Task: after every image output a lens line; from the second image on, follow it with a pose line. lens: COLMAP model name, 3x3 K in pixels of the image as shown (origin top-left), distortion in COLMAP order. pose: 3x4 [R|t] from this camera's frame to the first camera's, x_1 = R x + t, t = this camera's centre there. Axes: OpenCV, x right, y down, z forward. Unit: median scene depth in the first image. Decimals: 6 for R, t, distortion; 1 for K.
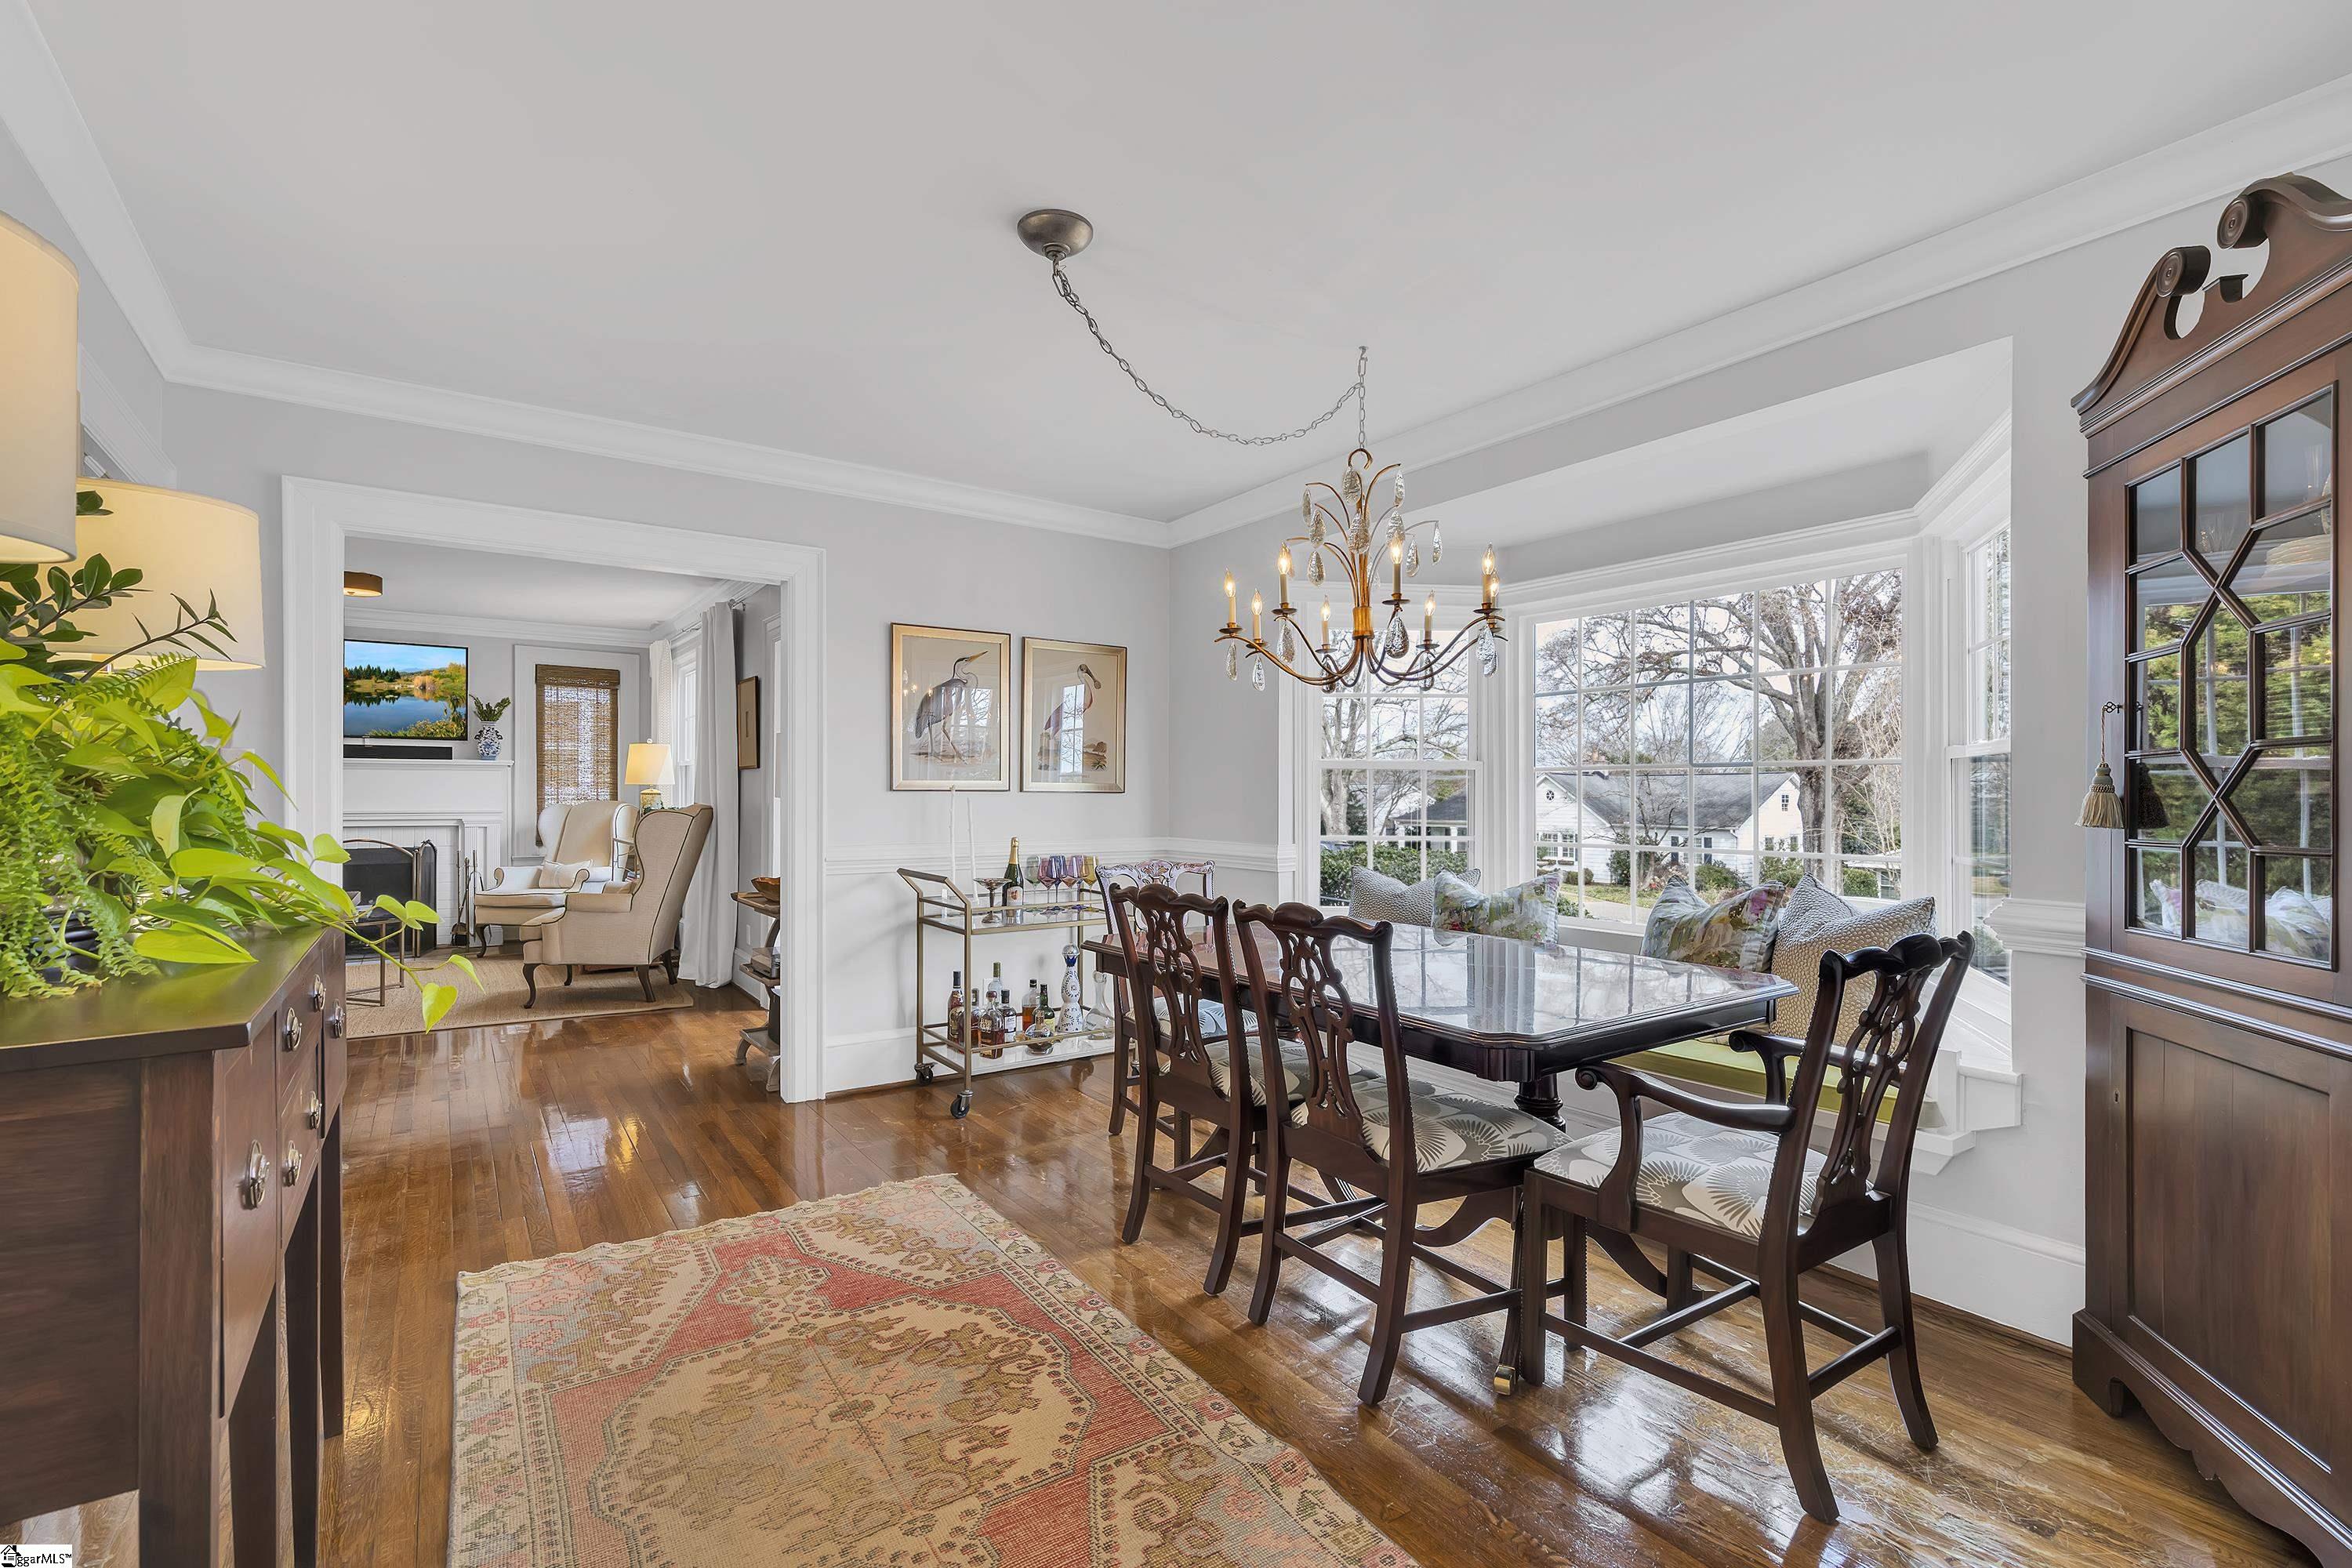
lens RADIAL K [[1060.3, 0, 1182.2], [0, 1060.3, 786.5], [0, 0, 1]] dist [-0.004336, -0.000024]
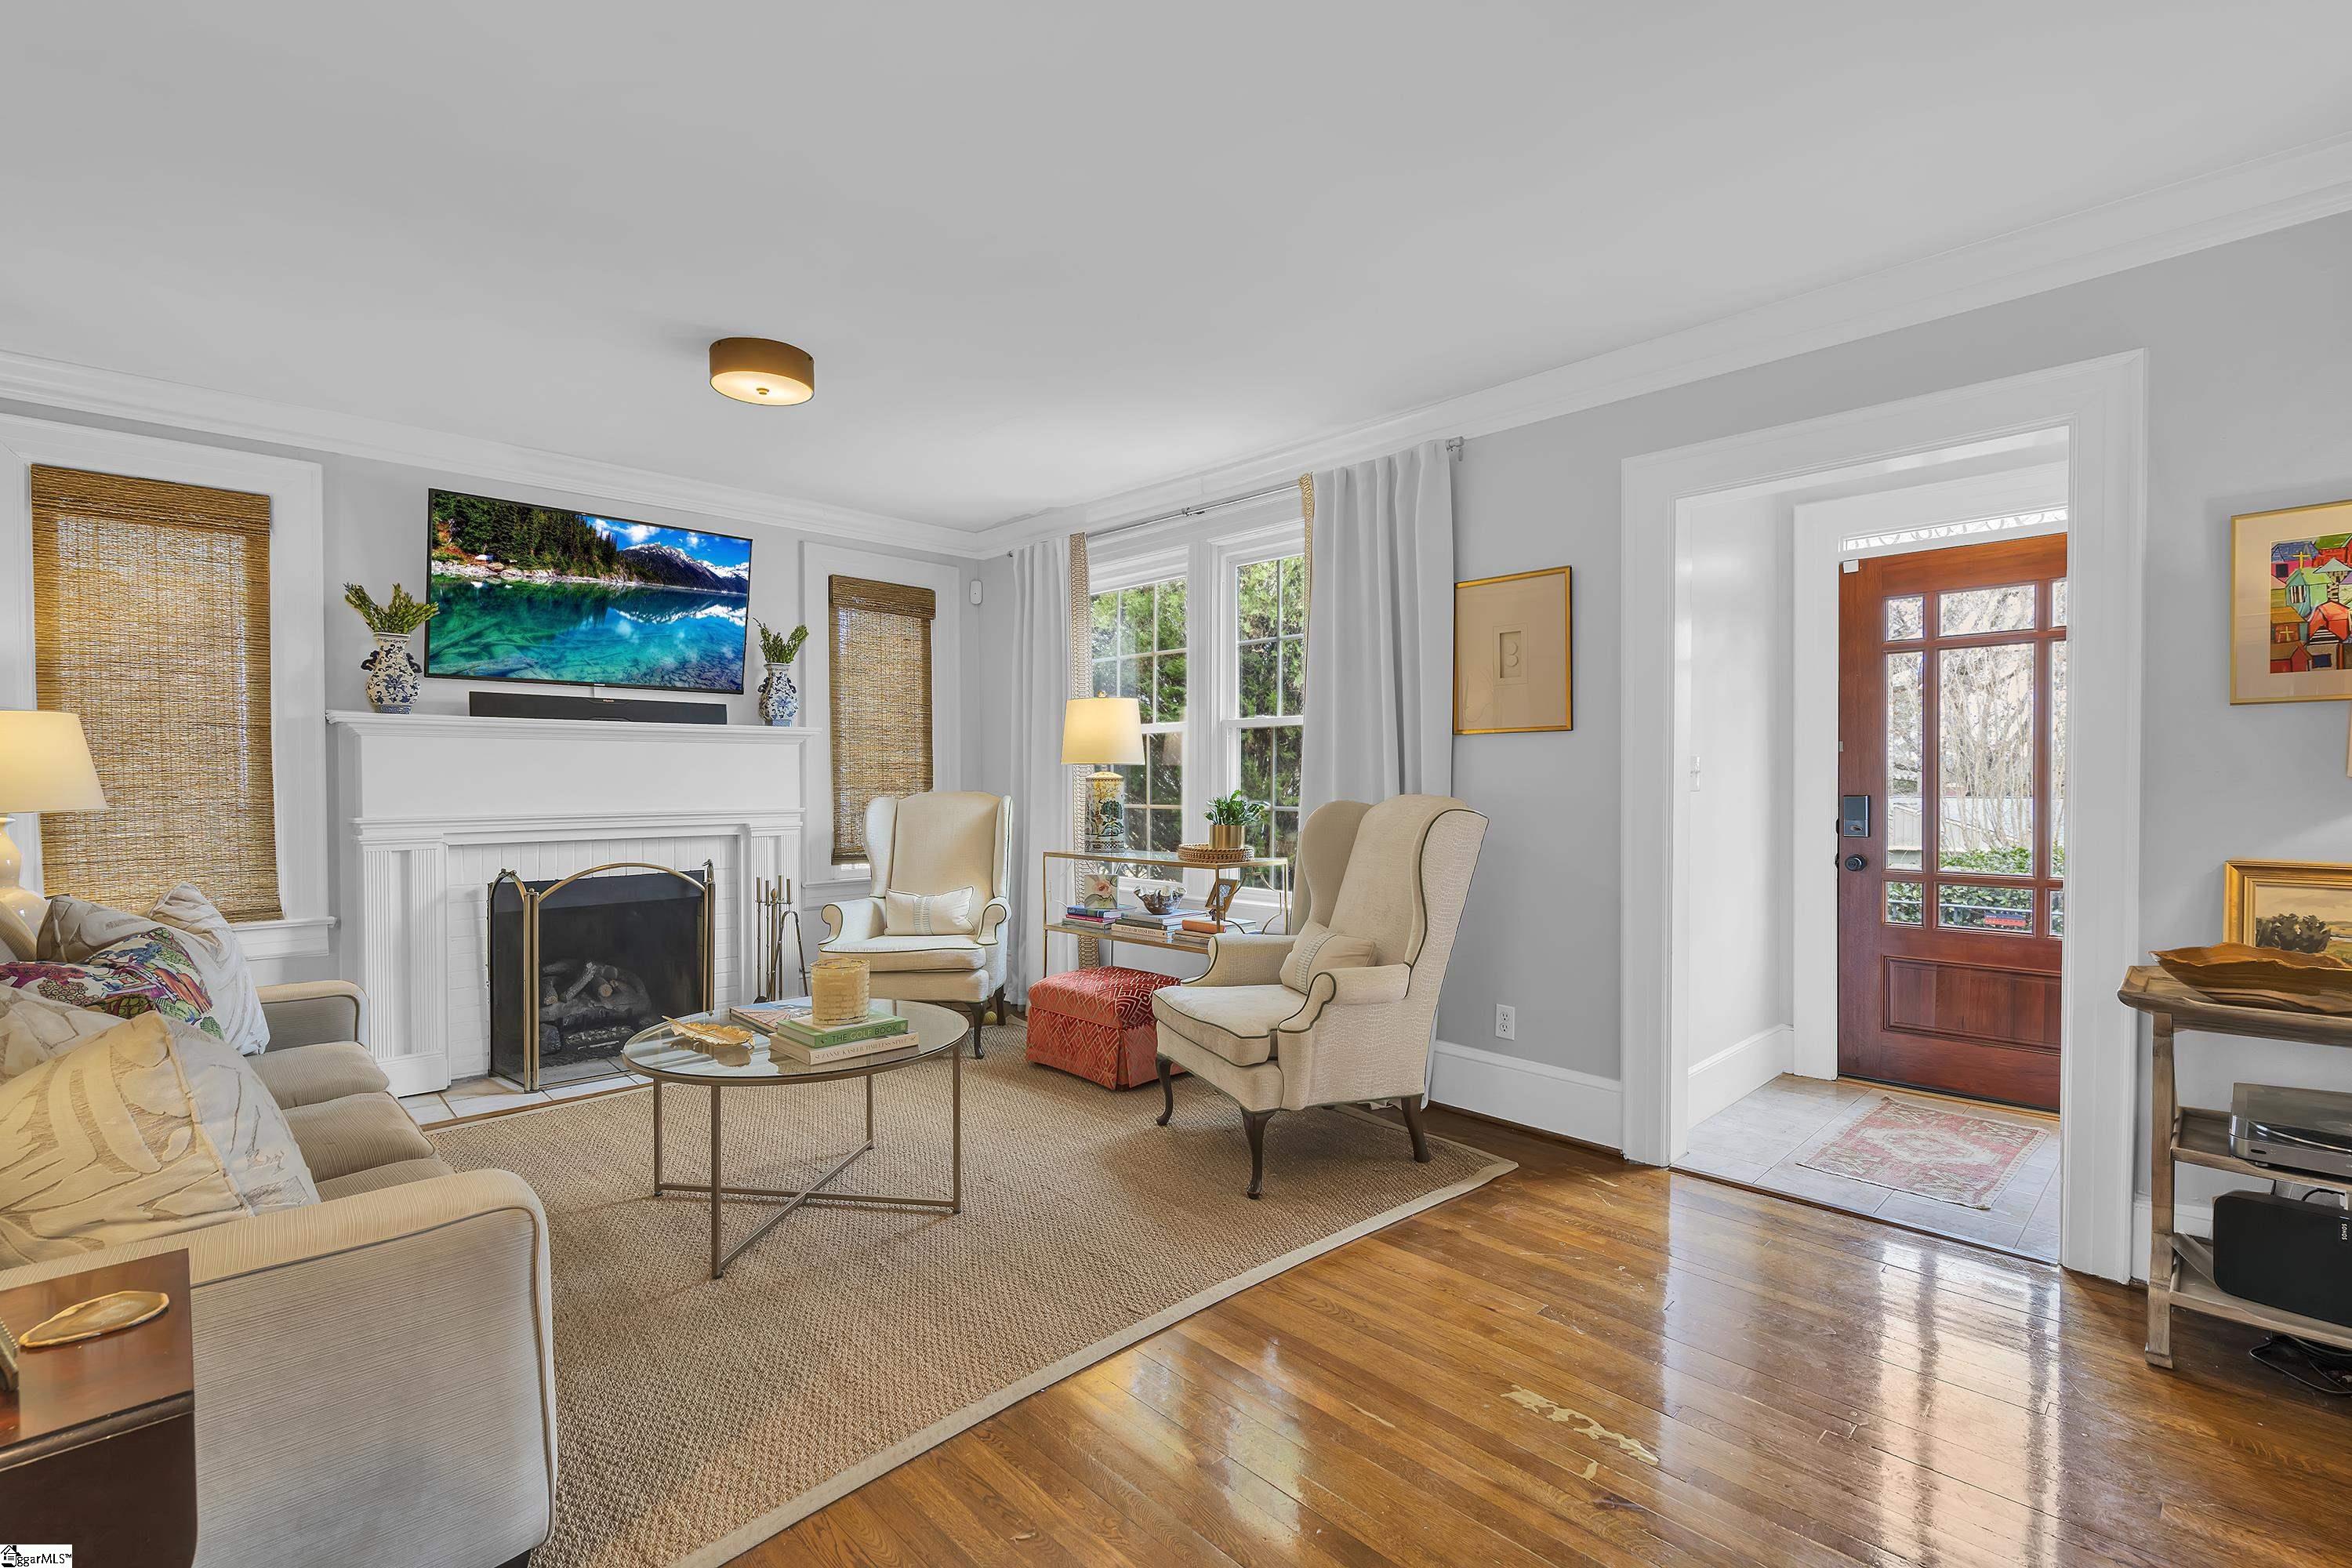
lens RADIAL K [[1060.3, 0, 1182.0], [0, 1060.3, 781.4], [0, 0, 1]] dist [-0.004336, -0.000024]
pose [[0.987089, -0.004193, 0.160118, -0.530275], [0.002732, 0.999953, 0.009345, 0.001738], [-0.160150, -0.008787, 0.987054, 0.361793]]
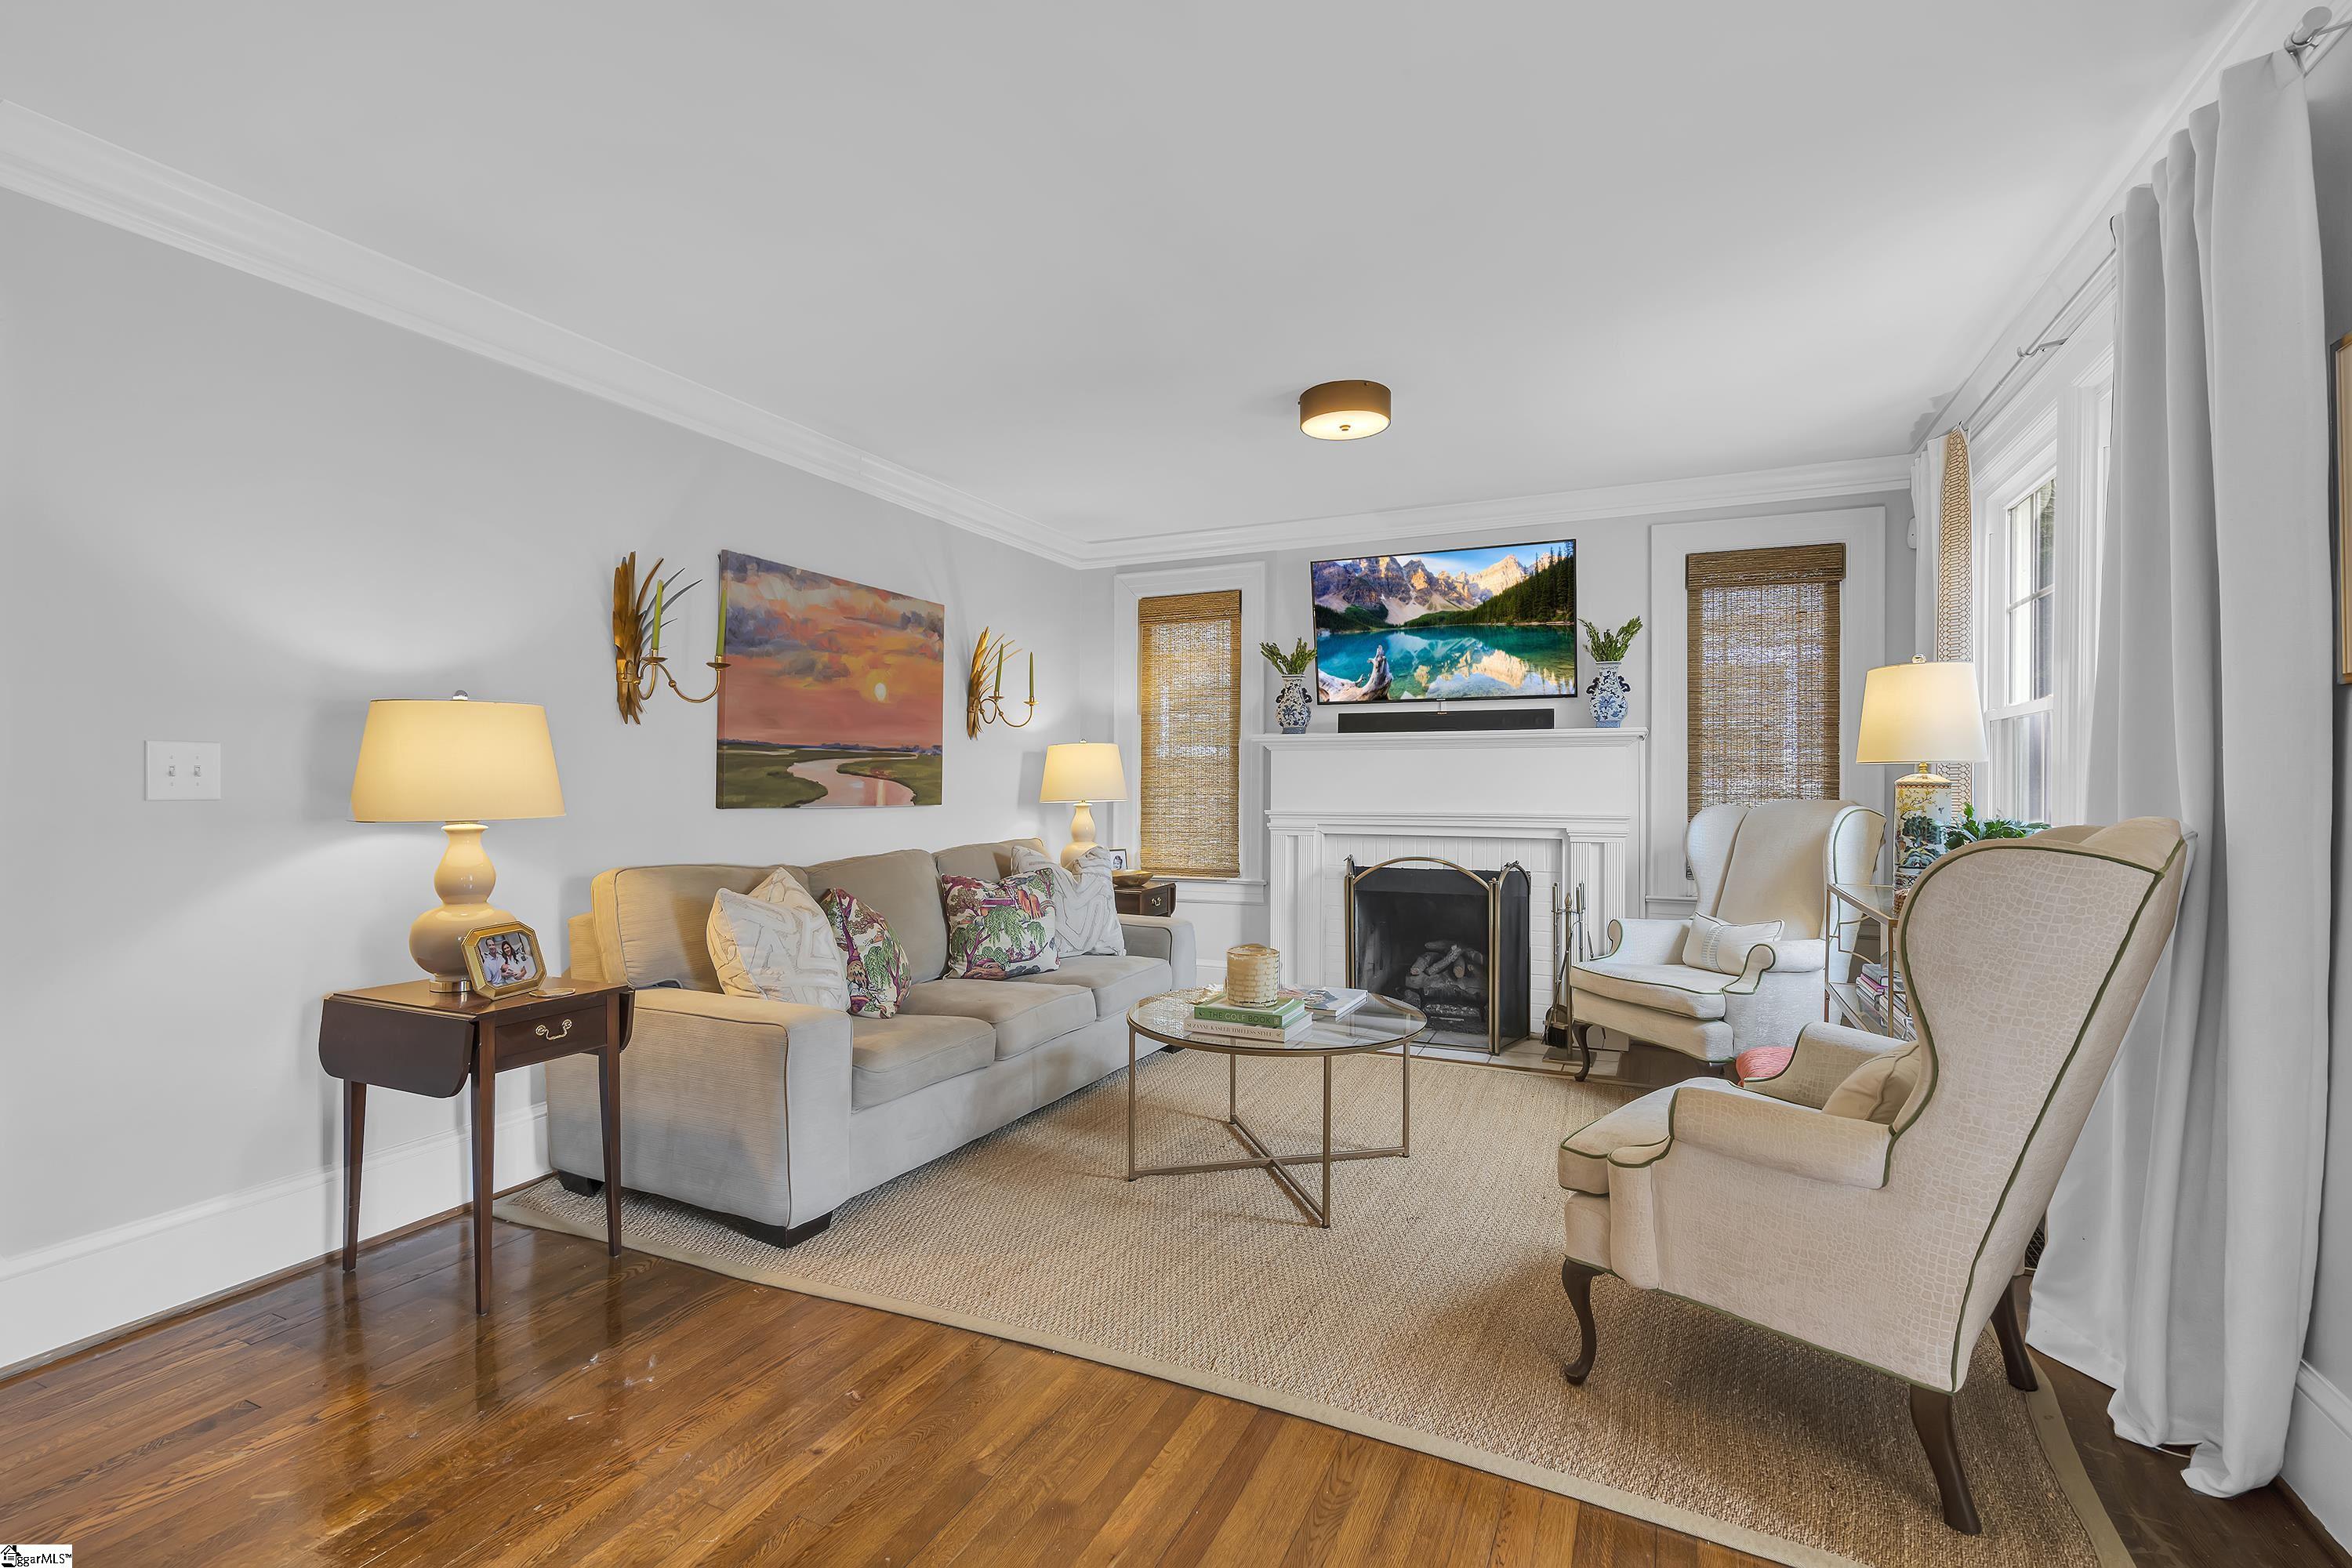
lens RADIAL K [[1060.3, 0, 1180.2], [0, 1060.3, 797.1], [0, 0, 1]] dist [-0.004336, -0.000024]
pose [[0.502310, 0.008819, -0.864643, -0.273272], [0.002764, 0.999927, 0.011804, 0.005380], [0.864683, -0.008319, 0.502249, 0.510731]]
